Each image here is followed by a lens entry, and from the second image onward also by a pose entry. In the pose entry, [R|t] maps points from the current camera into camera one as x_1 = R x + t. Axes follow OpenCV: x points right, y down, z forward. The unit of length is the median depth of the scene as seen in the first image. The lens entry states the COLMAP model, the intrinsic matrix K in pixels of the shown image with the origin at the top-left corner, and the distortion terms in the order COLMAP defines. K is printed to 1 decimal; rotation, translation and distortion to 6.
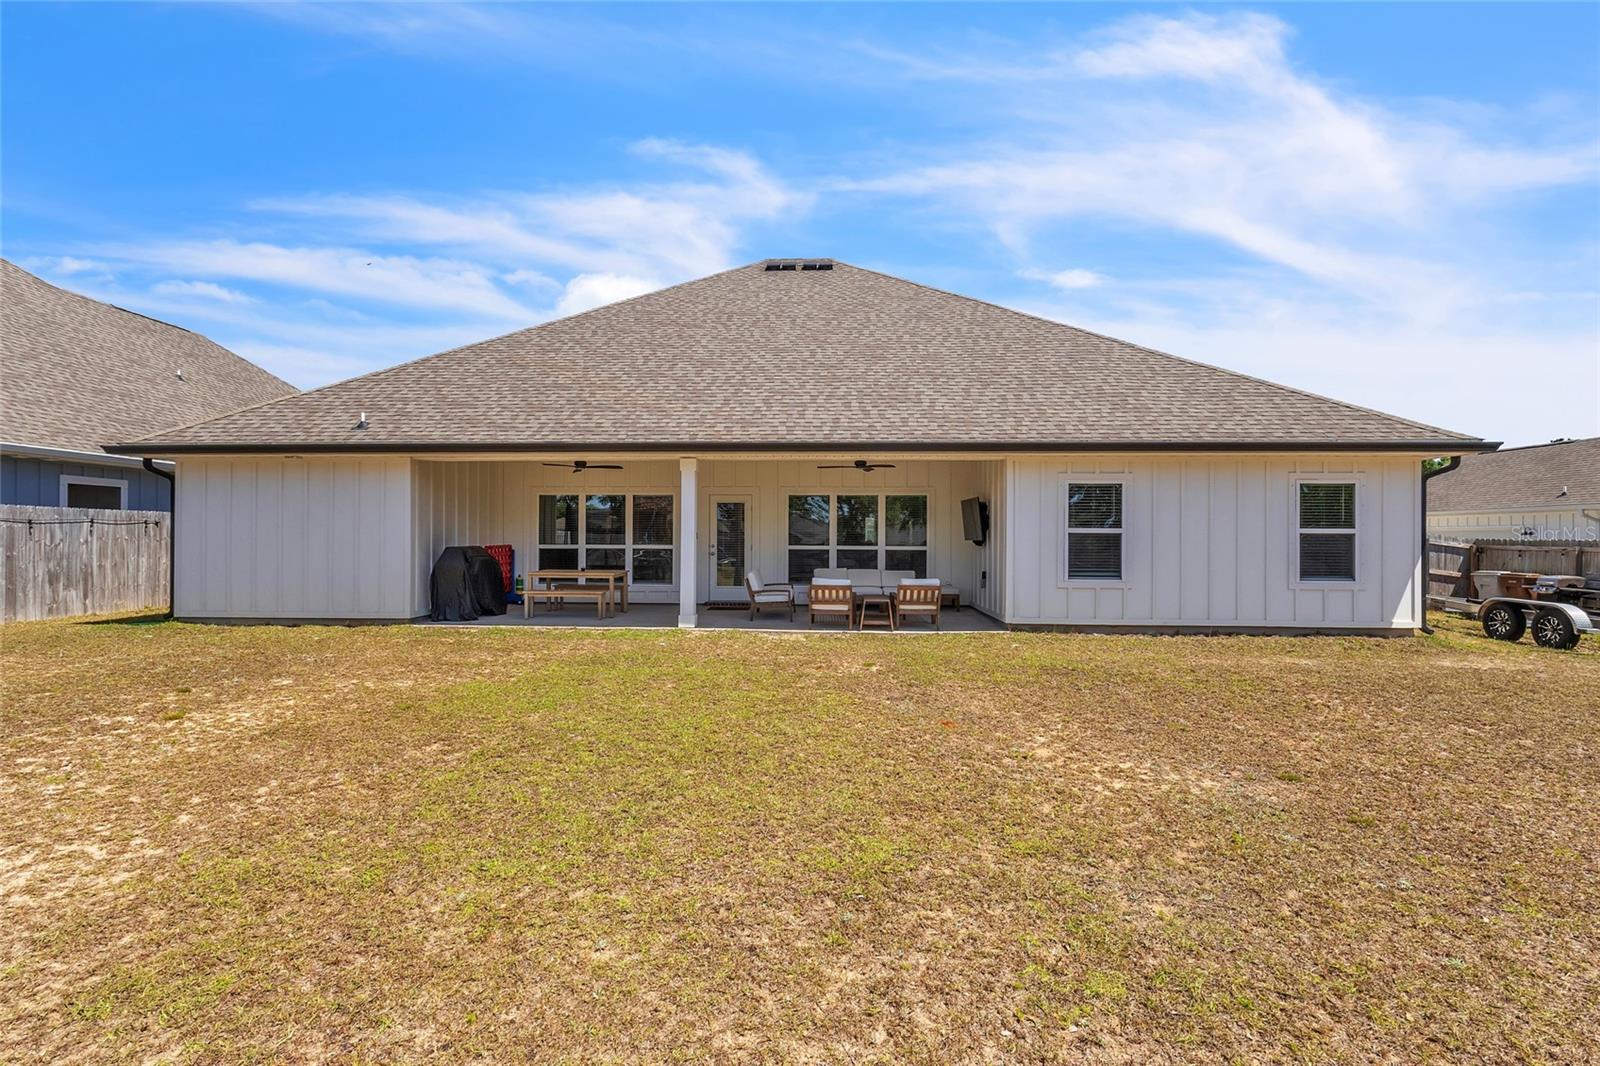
lens RADIAL K [[748.4, 0, 787.2], [0, 748.4, 533.1], [0, 0, 1]] dist [0.003342, 0.000282]
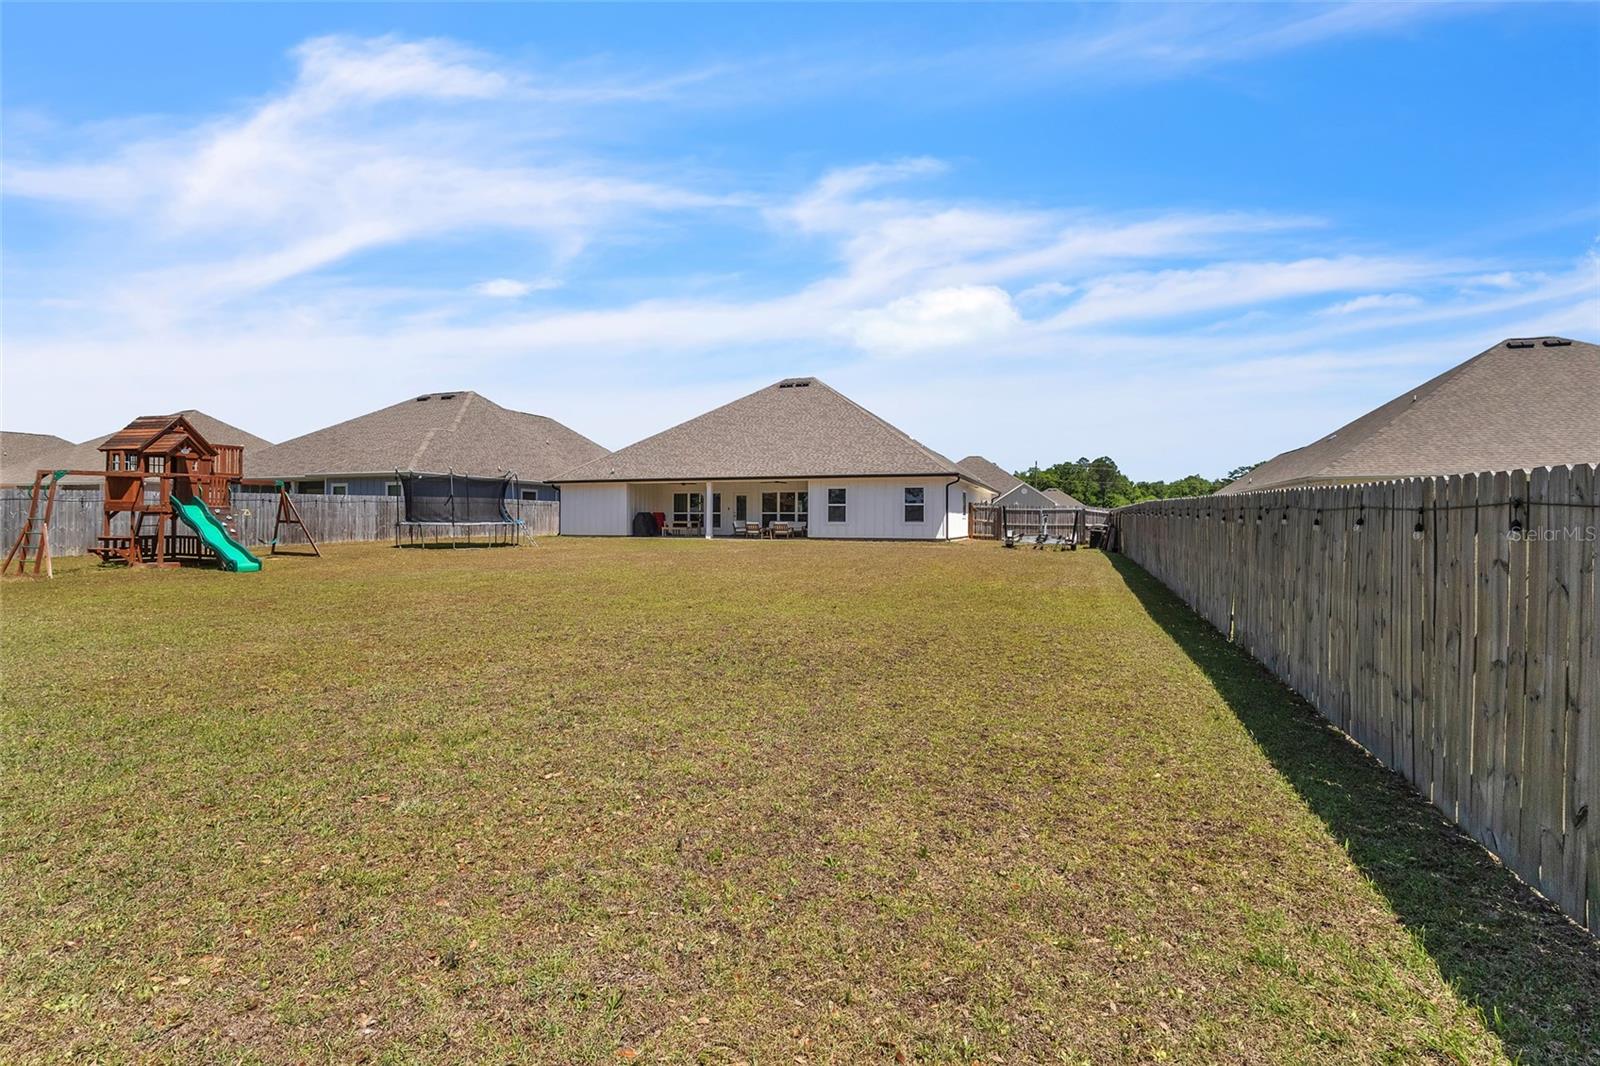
lens RADIAL K [[748.4, 0, 806.2], [0, 748.4, 523.4], [0, 0, 1]] dist [0.003342, 0.000282]
pose [[0.959642, -0.000693, -0.281225, 1.065072], [0.004307, 0.999916, 0.012233, 0.029880], [0.281193, -0.012950, 0.959564, -1.738512]]
